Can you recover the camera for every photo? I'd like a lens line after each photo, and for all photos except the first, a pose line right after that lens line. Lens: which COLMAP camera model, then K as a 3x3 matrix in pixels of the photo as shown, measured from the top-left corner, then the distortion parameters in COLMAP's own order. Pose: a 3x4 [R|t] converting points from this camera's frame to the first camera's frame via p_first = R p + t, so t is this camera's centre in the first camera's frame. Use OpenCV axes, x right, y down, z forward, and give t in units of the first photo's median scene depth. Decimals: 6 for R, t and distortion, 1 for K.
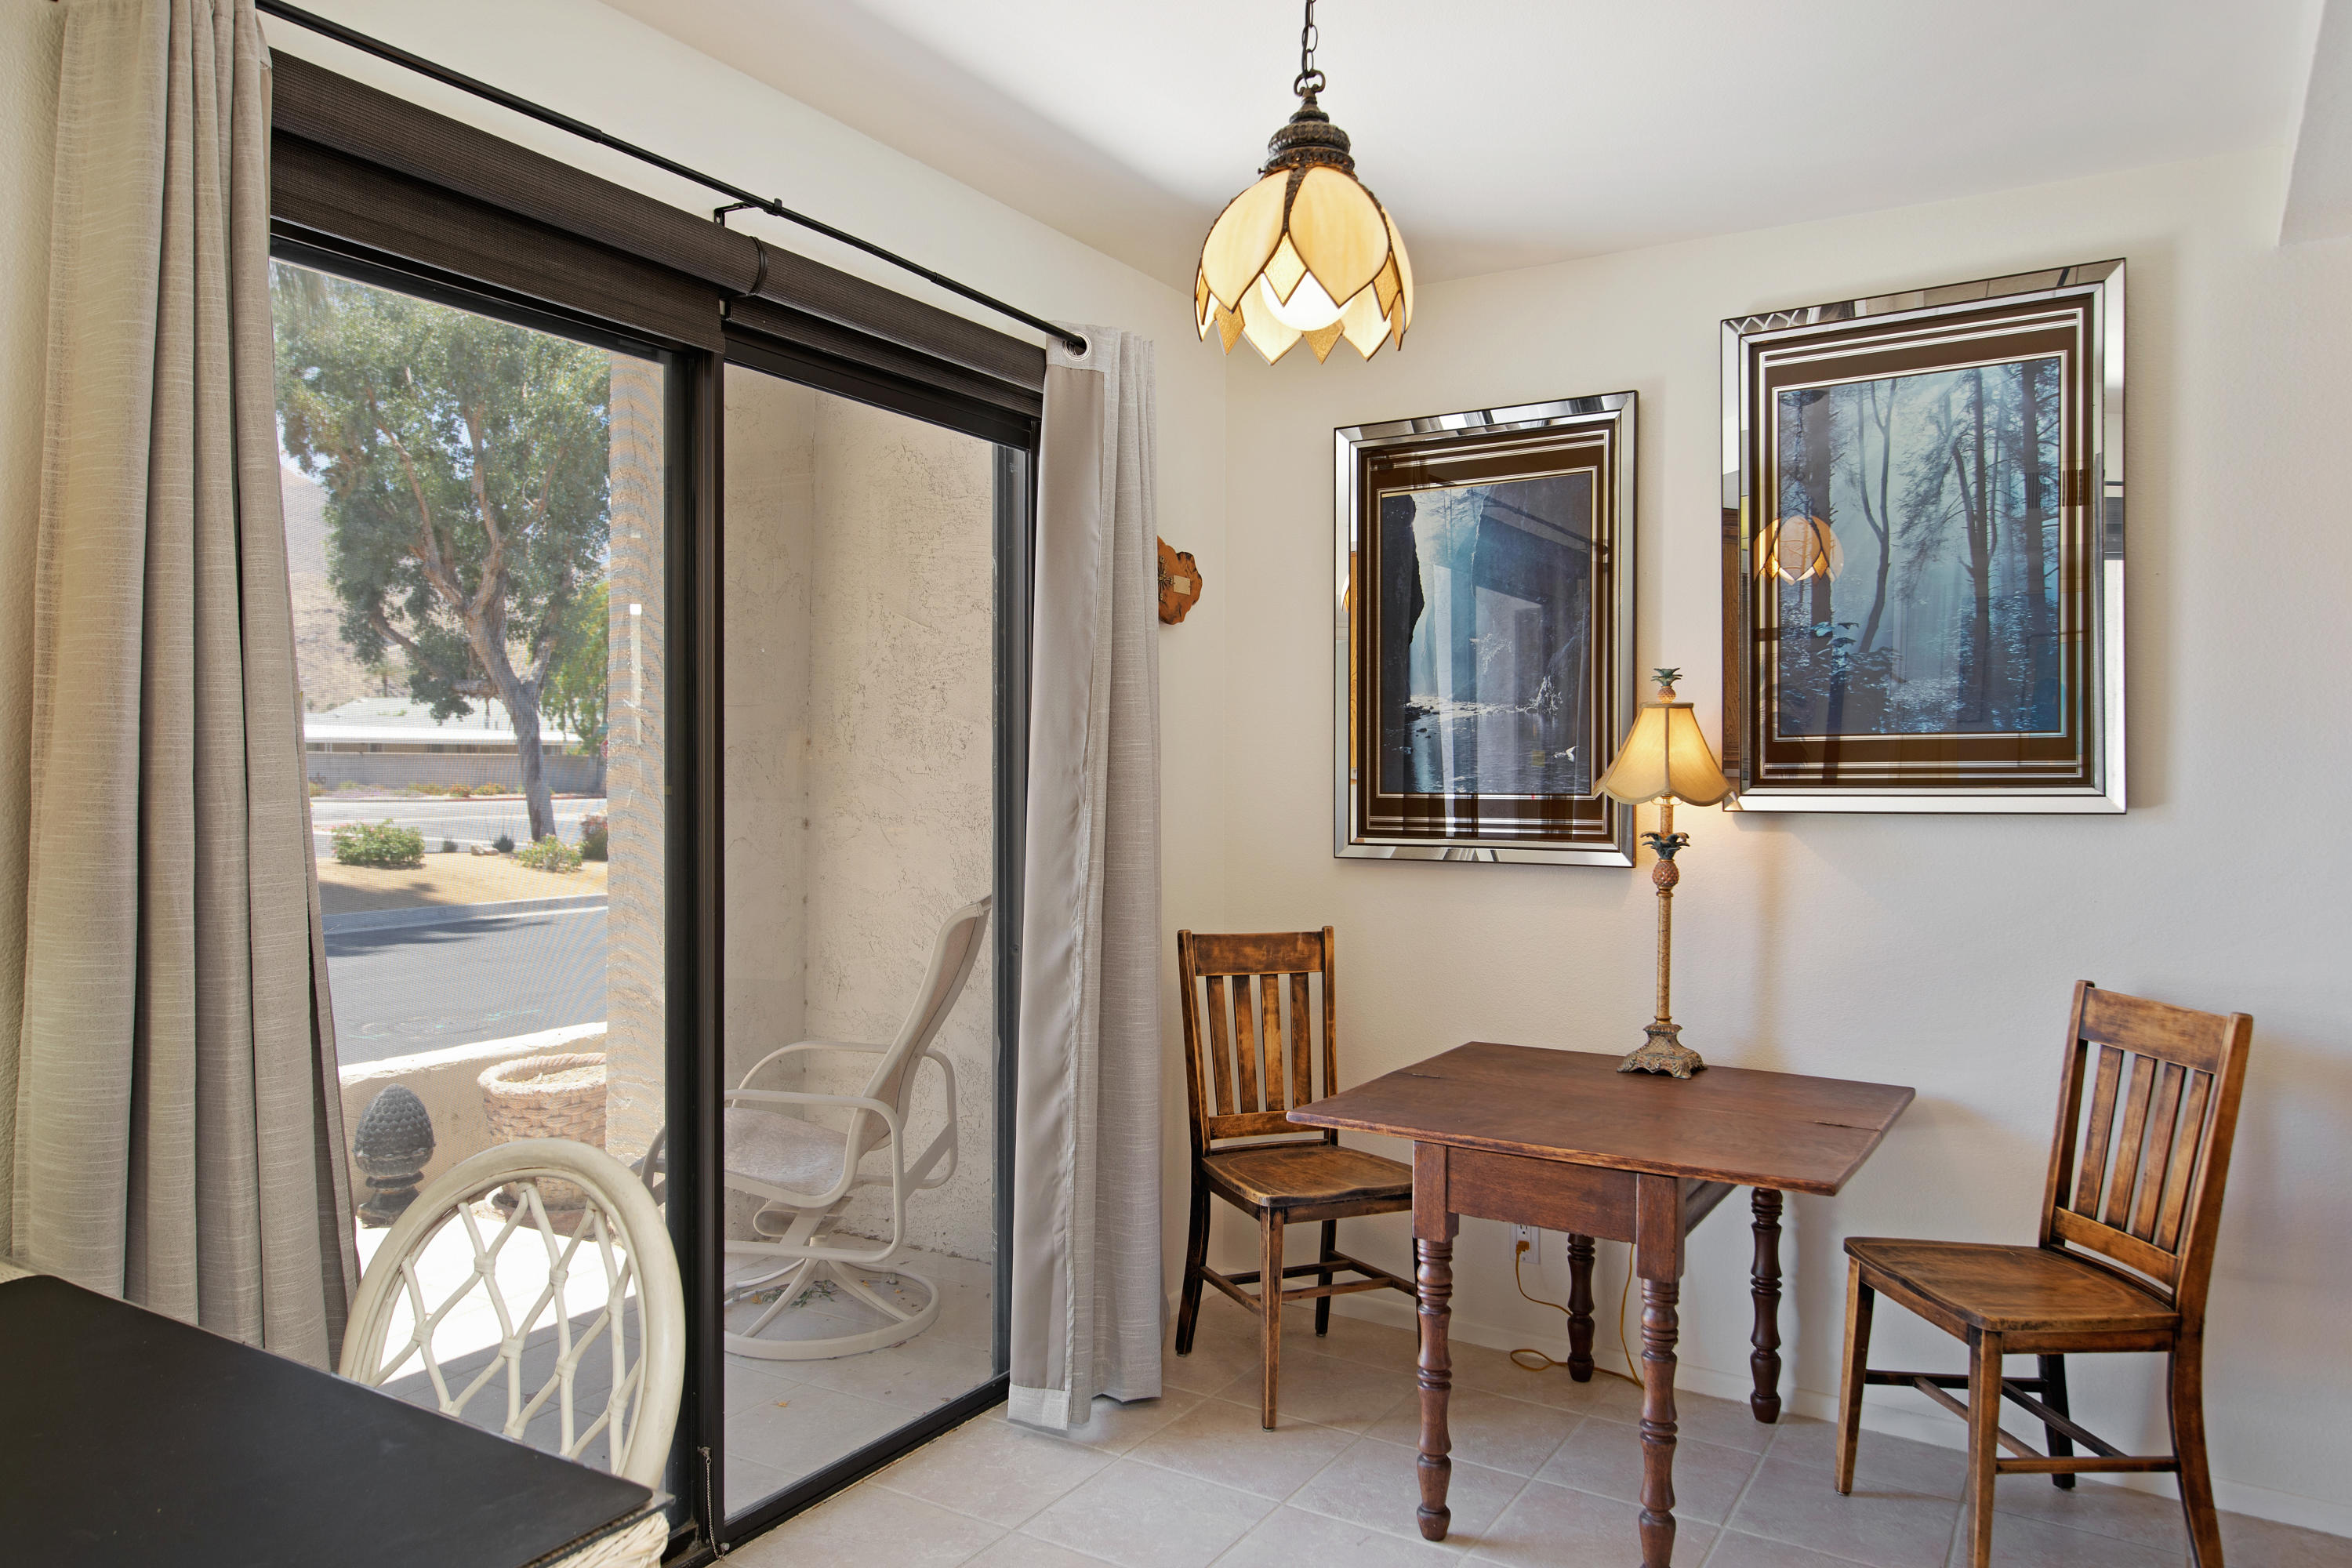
lens RADIAL K [[1561.5, 0, 1174.0], [0, 1561.5, 785.8], [0, 0, 1]] dist [0.009727, 0.001724]
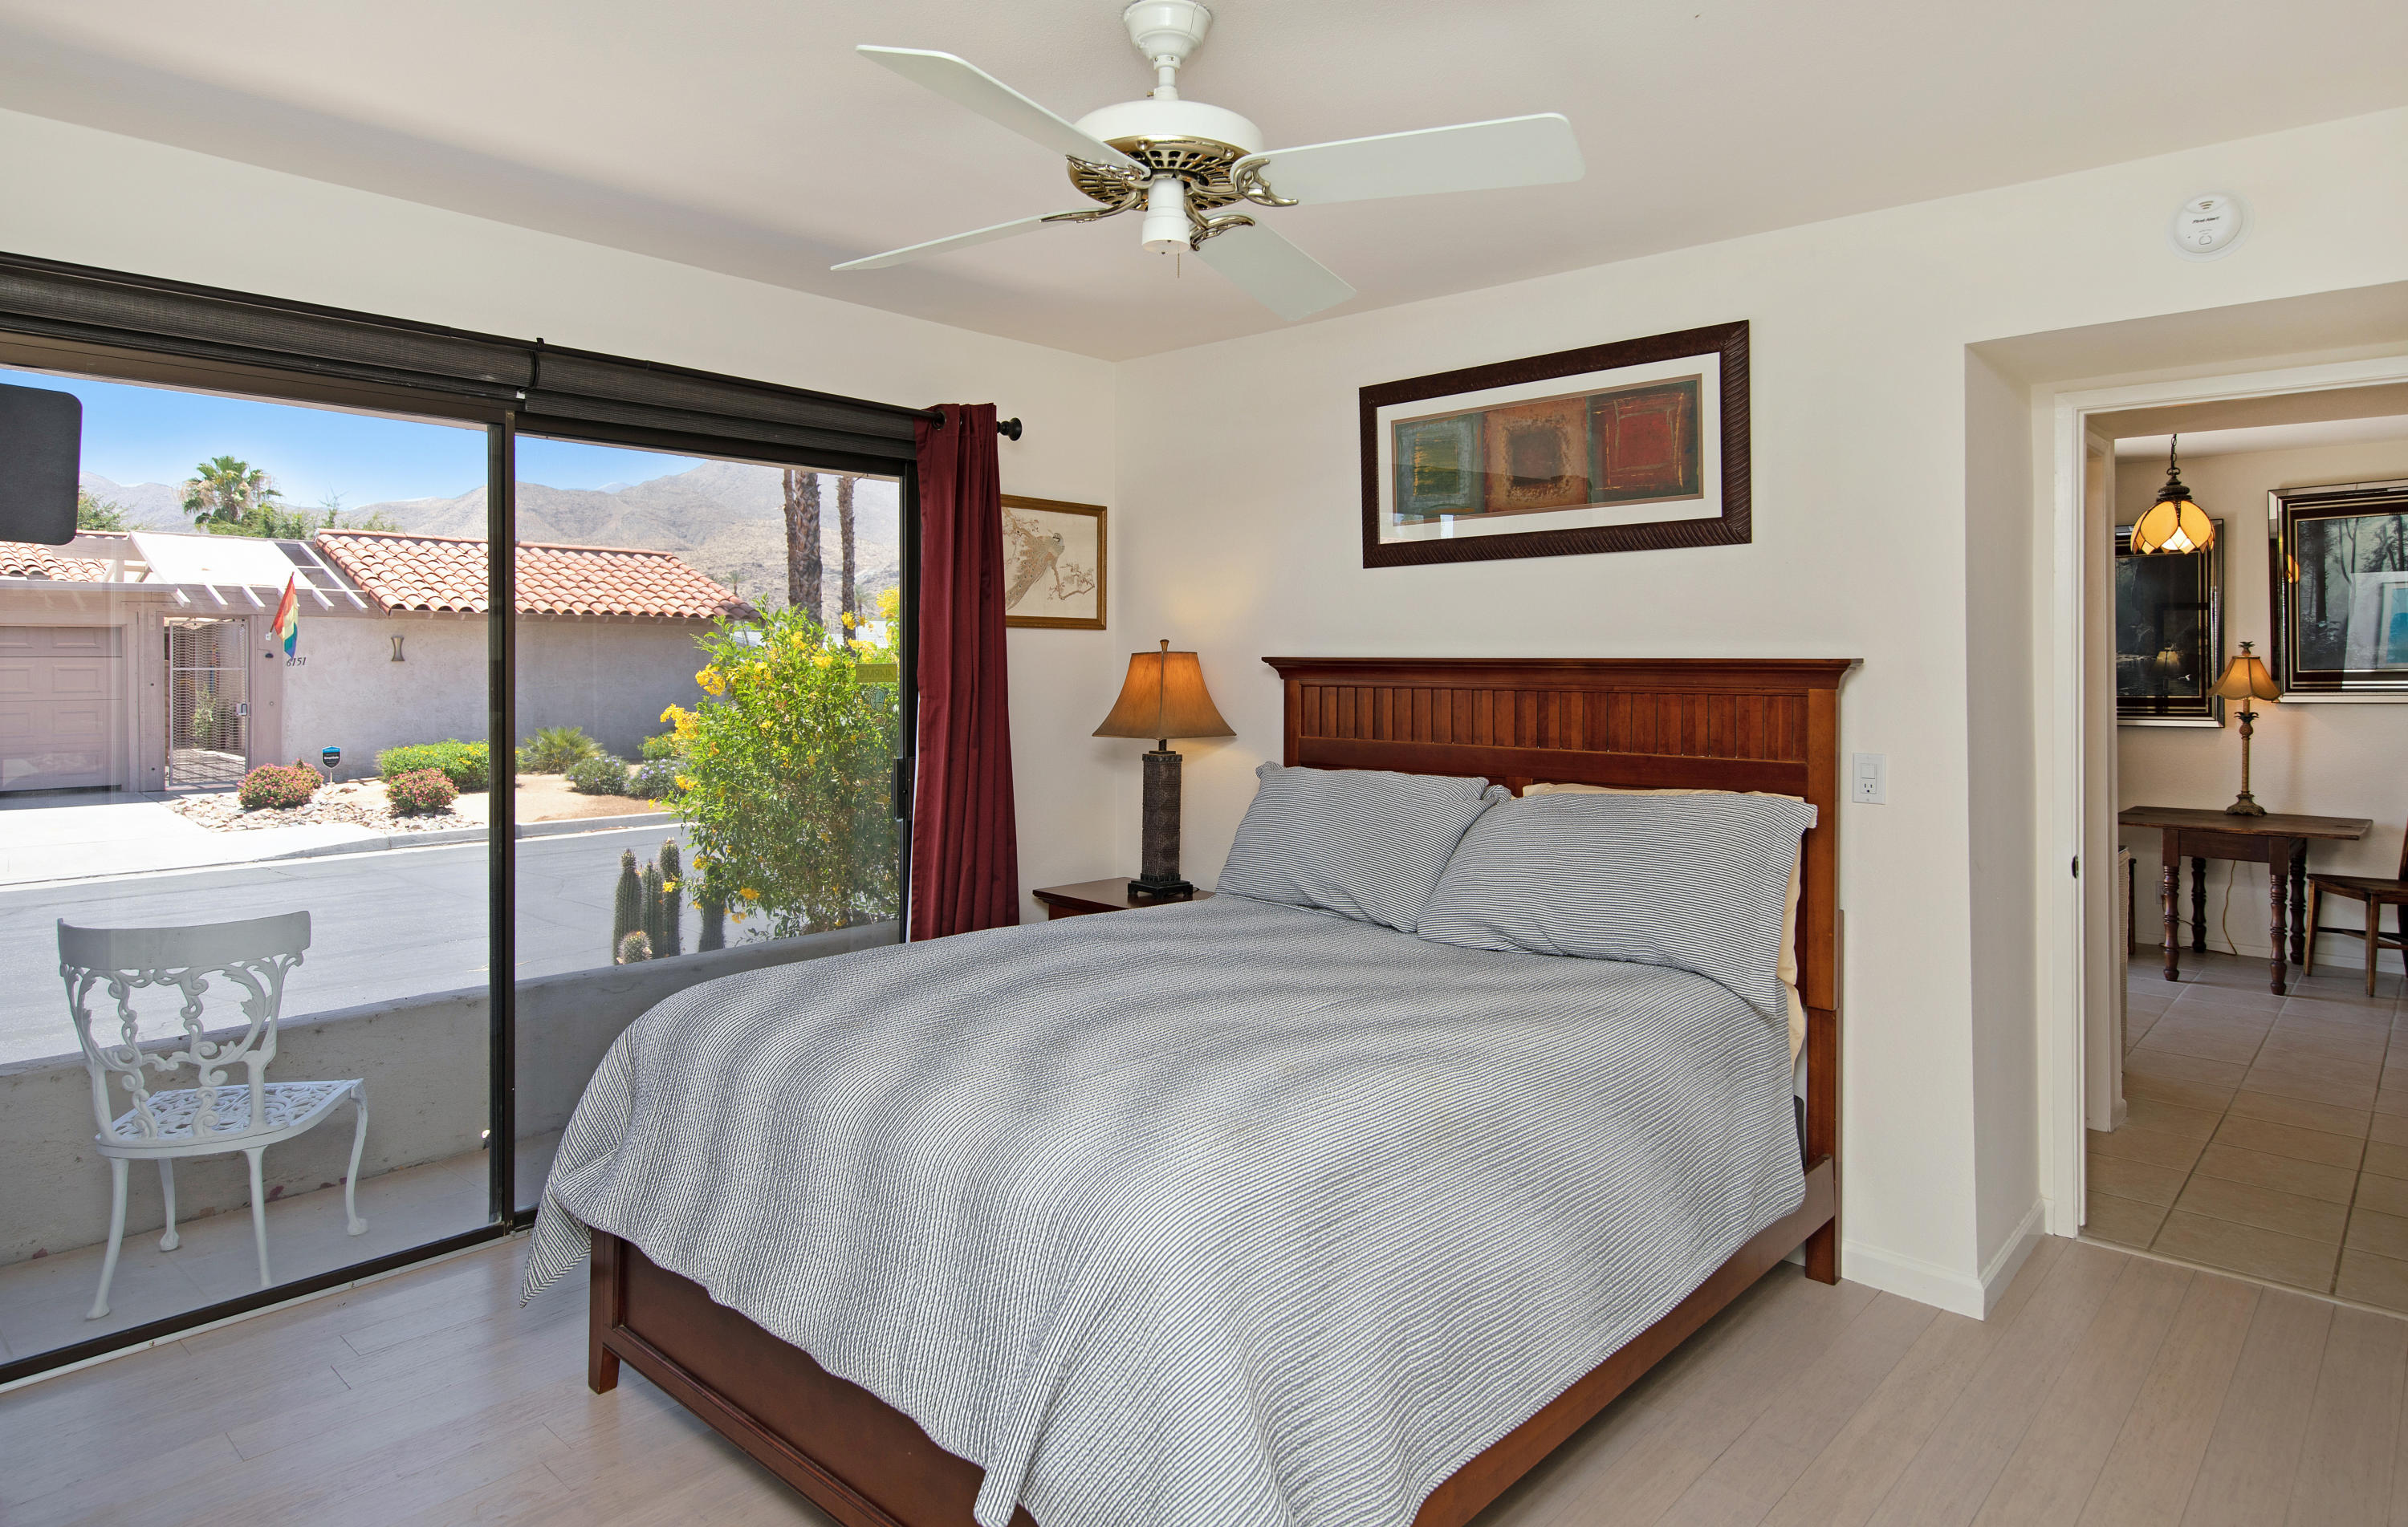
lens RADIAL K [[1394.6, 0, 1143.6], [0, 1394.6, 679.2], [0, 0, 1]] dist [0.000954, -0.000340]
pose [[0.978959, -0.008999, -0.203859, -0.908074], [0.007711, 0.999945, -0.007110, -0.017631], [0.203912, 0.005388, 0.978974, -1.435082]]
